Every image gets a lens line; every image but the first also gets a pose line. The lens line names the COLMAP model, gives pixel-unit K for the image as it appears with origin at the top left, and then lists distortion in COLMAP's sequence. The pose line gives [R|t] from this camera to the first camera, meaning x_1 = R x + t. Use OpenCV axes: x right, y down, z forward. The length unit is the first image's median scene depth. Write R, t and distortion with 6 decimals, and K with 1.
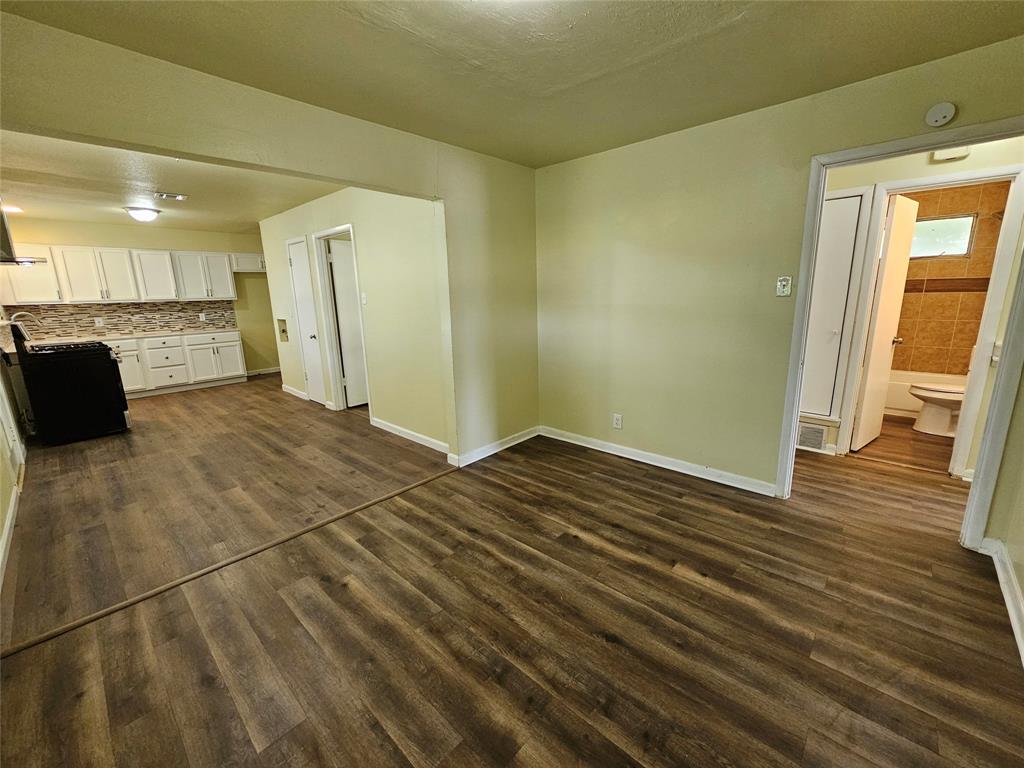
lens RADIAL K [[418.3, 0, 518.0], [0, 418.3, 381.0], [0, 0, 1]] dist [-0.000877, 0.000787]
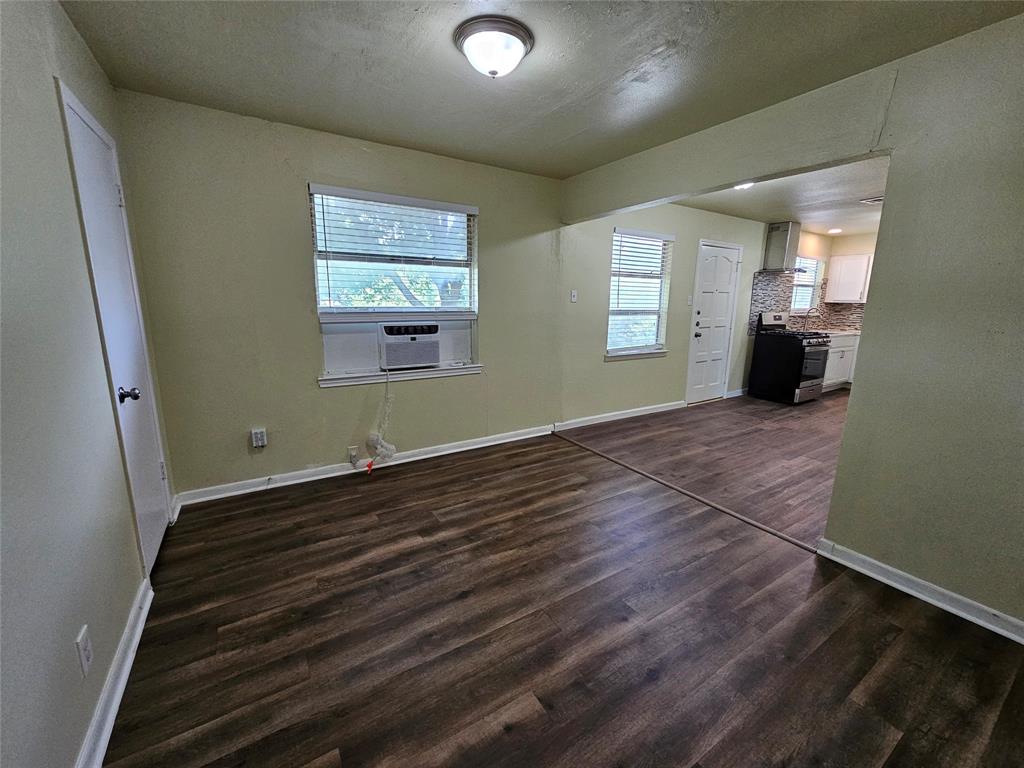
lens RADIAL K [[418.3, 0, 518.0], [0, 418.3, 381.0], [0, 0, 1]] dist [-0.000877, 0.000787]
pose [[-0.257467, 0.206006, -0.944072, 0.458095], [-0.213345, 0.940780, 0.263471, -0.104866], [0.942441, 0.269248, -0.198270, 0.485415]]
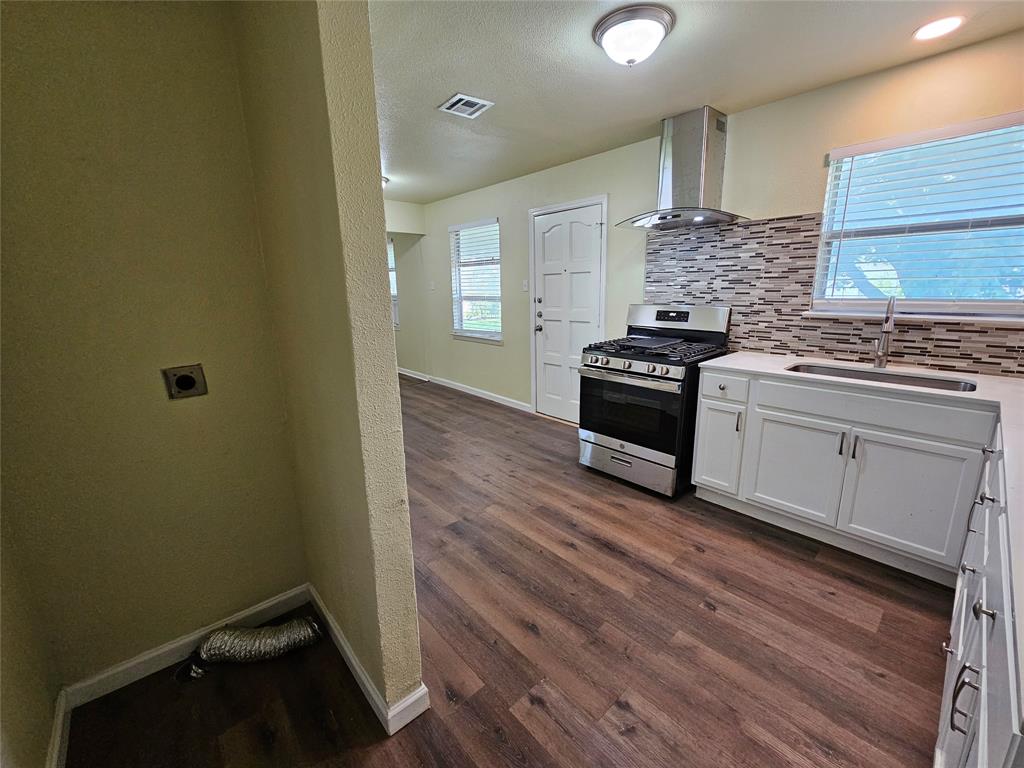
lens RADIAL K [[418.3, 0, 518.0], [0, 418.3, 381.0], [0, 0, 1]] dist [-0.000877, 0.000787]
pose [[-0.995020, 0.015449, 0.098469, -0.951461], [0.055686, 0.905519, 0.420636, -0.333936], [-0.082668, 0.424024, -0.901870, 1.686078]]
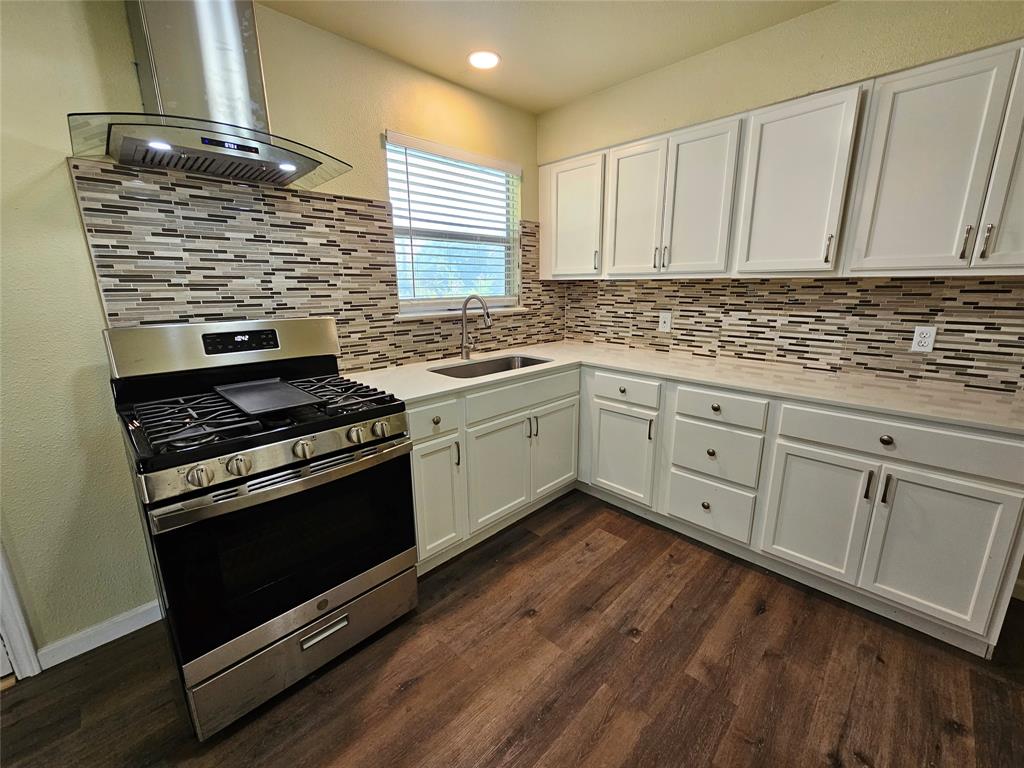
lens RADIAL K [[418.3, 0, 518.0], [0, 418.3, 381.0], [0, 0, 1]] dist [-0.000877, 0.000787]
pose [[-0.043881, 0.248891, -0.967537, -0.777560], [-0.203901, 0.945853, 0.252561, -0.232810], [0.978008, 0.208364, 0.009244, 1.223689]]
